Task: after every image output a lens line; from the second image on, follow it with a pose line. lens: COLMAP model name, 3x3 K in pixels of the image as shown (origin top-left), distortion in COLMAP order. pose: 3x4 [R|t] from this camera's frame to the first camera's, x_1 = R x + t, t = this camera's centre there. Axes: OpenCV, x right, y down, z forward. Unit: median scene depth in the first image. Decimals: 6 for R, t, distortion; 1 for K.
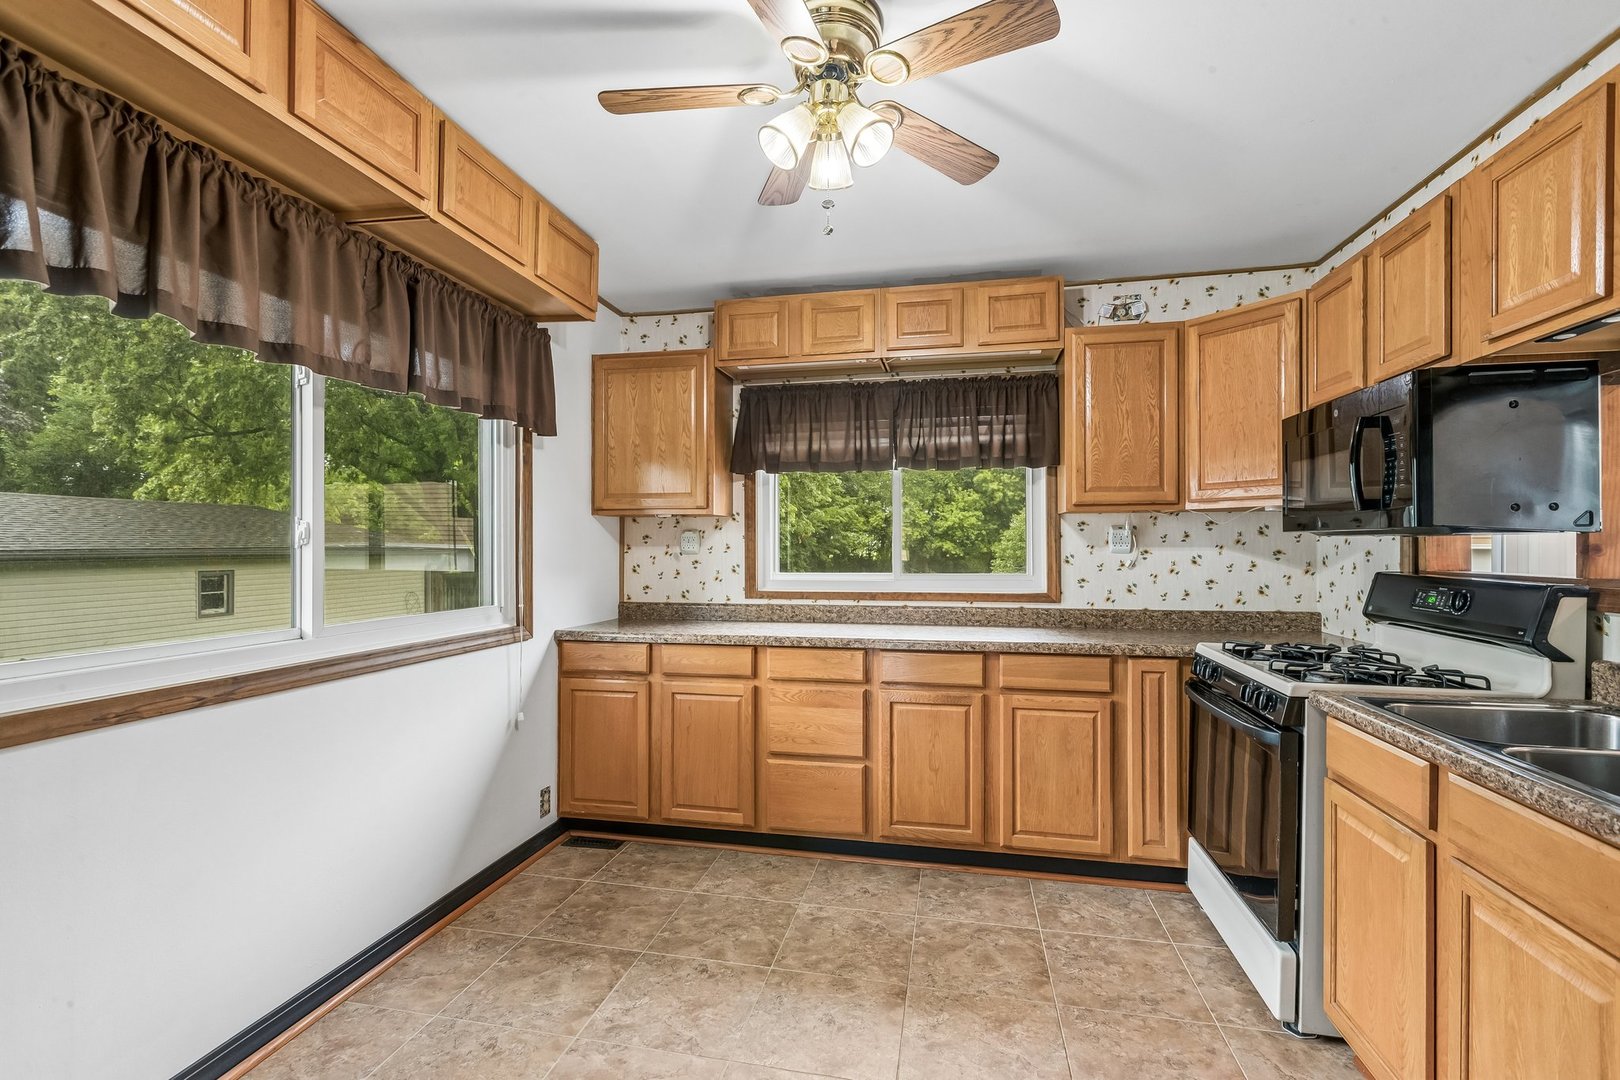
lens RADIAL K [[732.8, 0, 806.7], [0, 732.8, 545.9], [0, 0, 1]] dist [-0.001543, 0.000065]
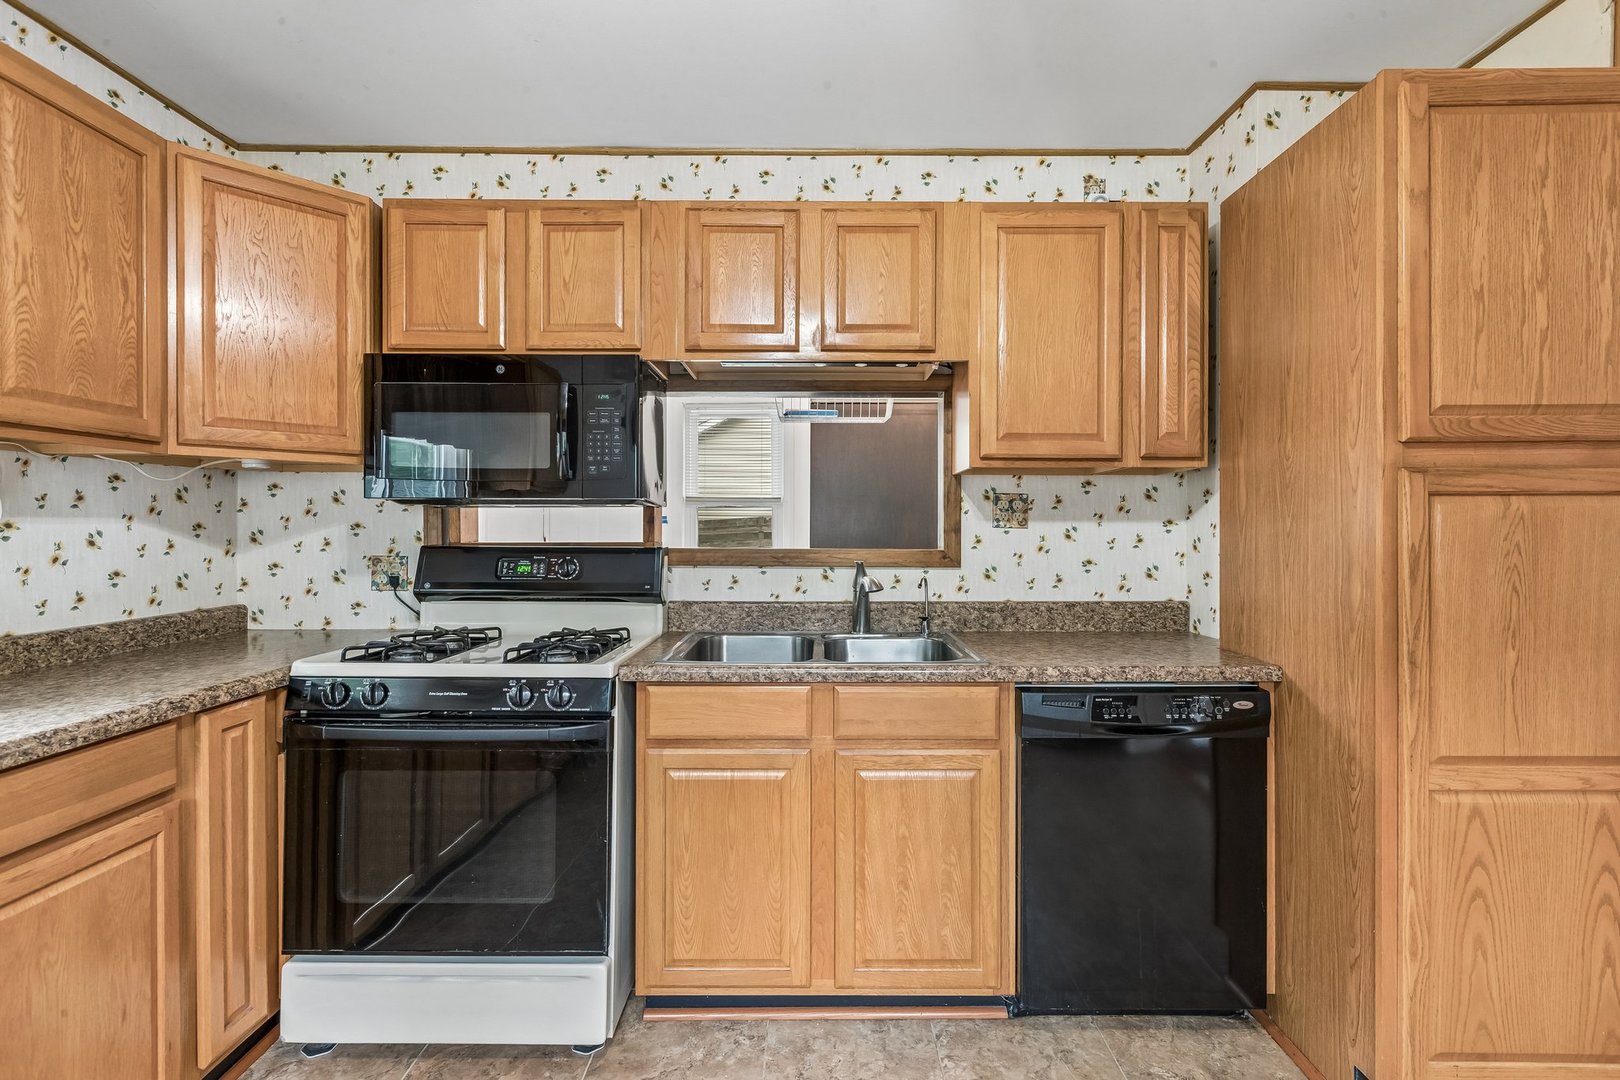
lens RADIAL K [[735.3, 0, 812.6], [0, 735.3, 530.8], [0, 0, 1]] dist [0.001954, 0.000432]
pose [[-0.208692, -0.004666, 0.977970, -0.186693], [0.000452, 0.999988, 0.004867, 0.010577], [-0.977981, 0.001458, -0.208687, 0.606840]]
